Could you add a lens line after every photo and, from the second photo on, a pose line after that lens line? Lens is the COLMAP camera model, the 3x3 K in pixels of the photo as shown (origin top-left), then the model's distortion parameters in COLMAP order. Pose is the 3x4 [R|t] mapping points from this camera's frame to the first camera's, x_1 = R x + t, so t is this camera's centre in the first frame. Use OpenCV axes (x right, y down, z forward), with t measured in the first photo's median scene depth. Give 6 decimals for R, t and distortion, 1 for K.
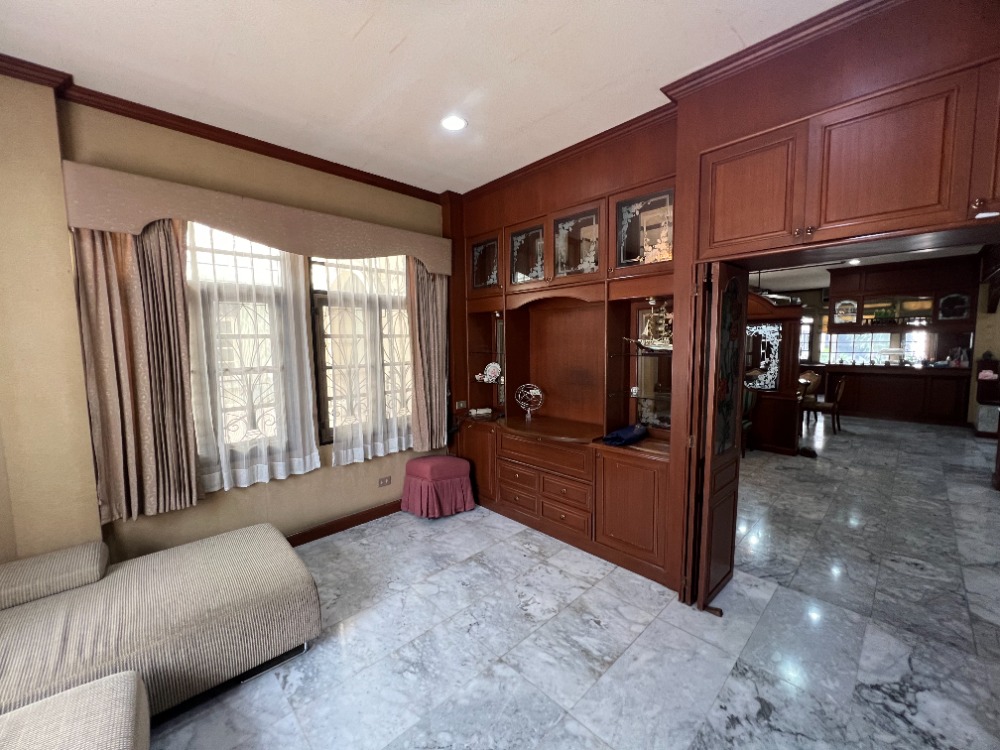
lens RADIAL K [[400.2, 0, 501.0], [0, 400.2, 379.3], [0, 0, 1]] dist [-0.002971, 0.001333]
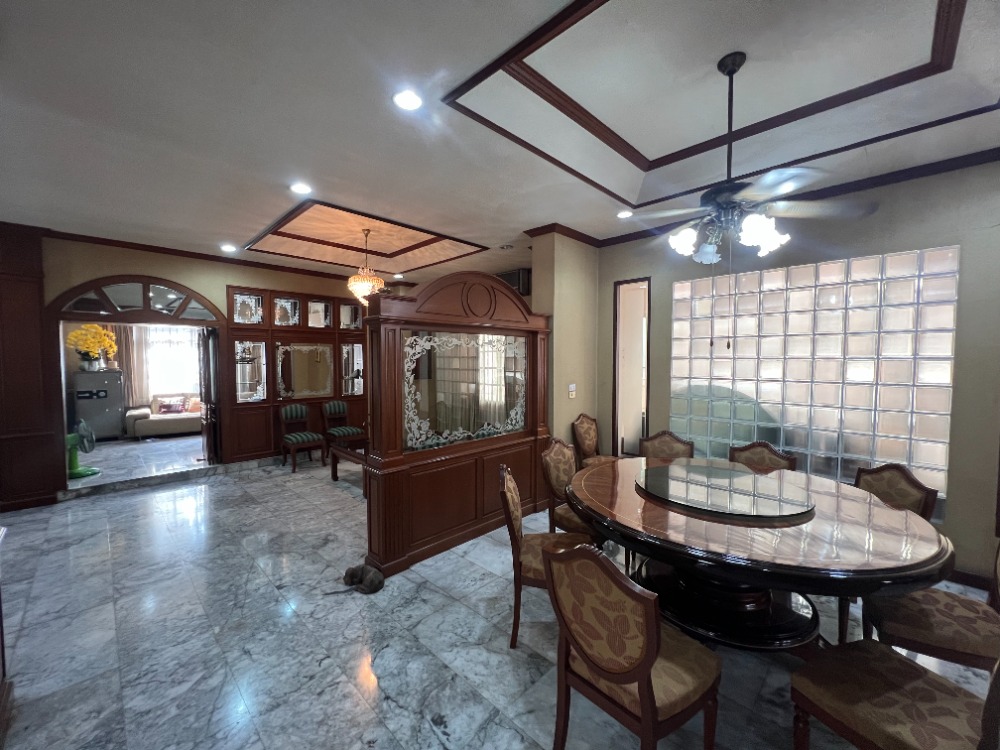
lens RADIAL K [[400.2, 0, 497.3], [0, 400.2, 375.7], [0, 0, 1]] dist [-0.002971, 0.001333]
pose [[0.023167, 0.057960, -0.998050, 2.126672], [-0.098861, 0.993558, 0.055404, -0.204698], [0.994832, 0.097385, 0.028748, 1.889027]]
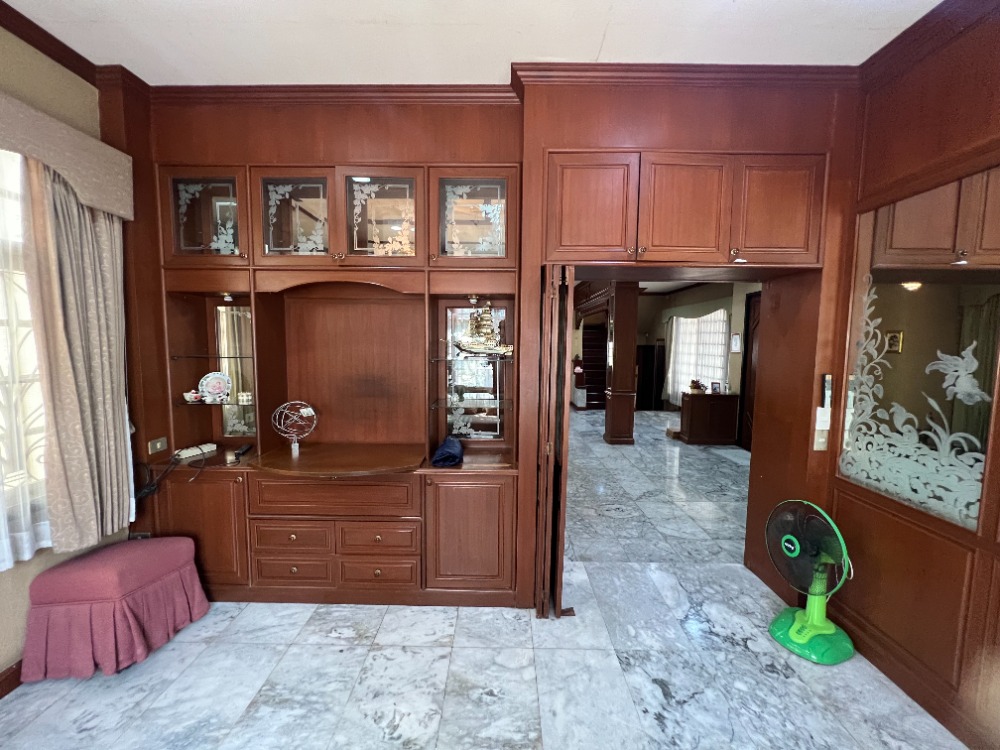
lens RADIAL K [[400.2, 0, 497.6], [0, 400.2, 377.8], [0, 0, 1]] dist [-0.002971, 0.001333]
pose [[0.703006, -0.041073, 0.709997, -0.190237], [0.048608, 0.998771, 0.009649, -0.019849], [-0.709521, 0.027728, 0.704138, 0.267826]]
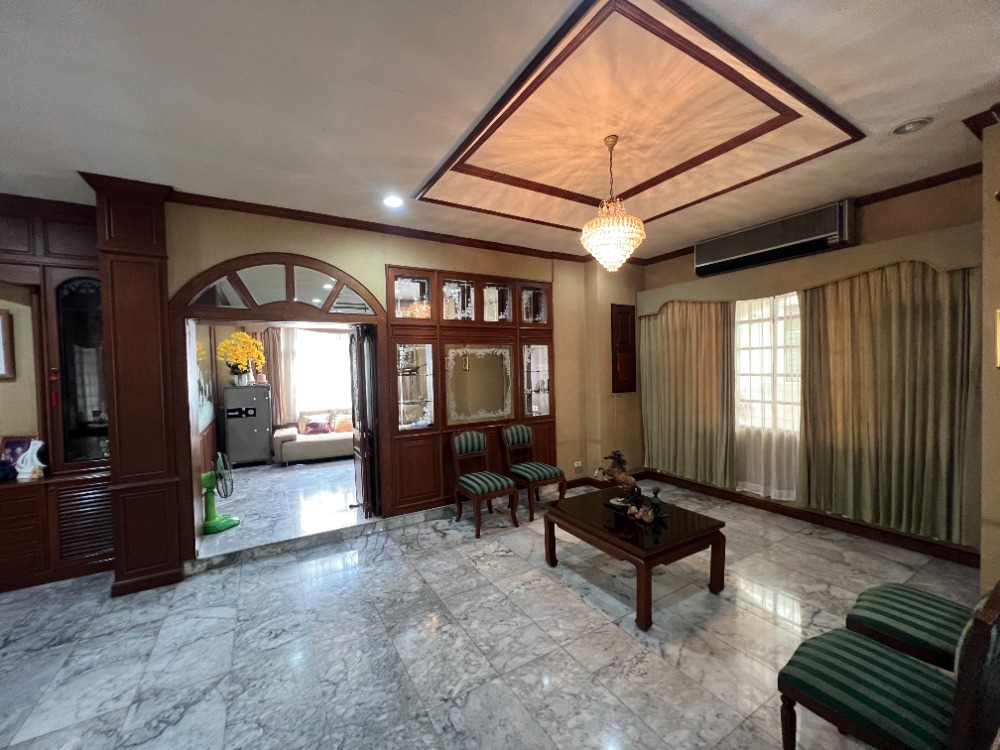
lens RADIAL K [[400.2, 0, 498.0], [0, 400.2, 375.7], [0, 0, 1]] dist [-0.002971, 0.001333]
pose [[-0.228350, 0.045421, -0.972519, 1.499024], [-0.068592, 0.995678, 0.062608, -0.145966], [0.971160, 0.081003, -0.224248, 1.387894]]
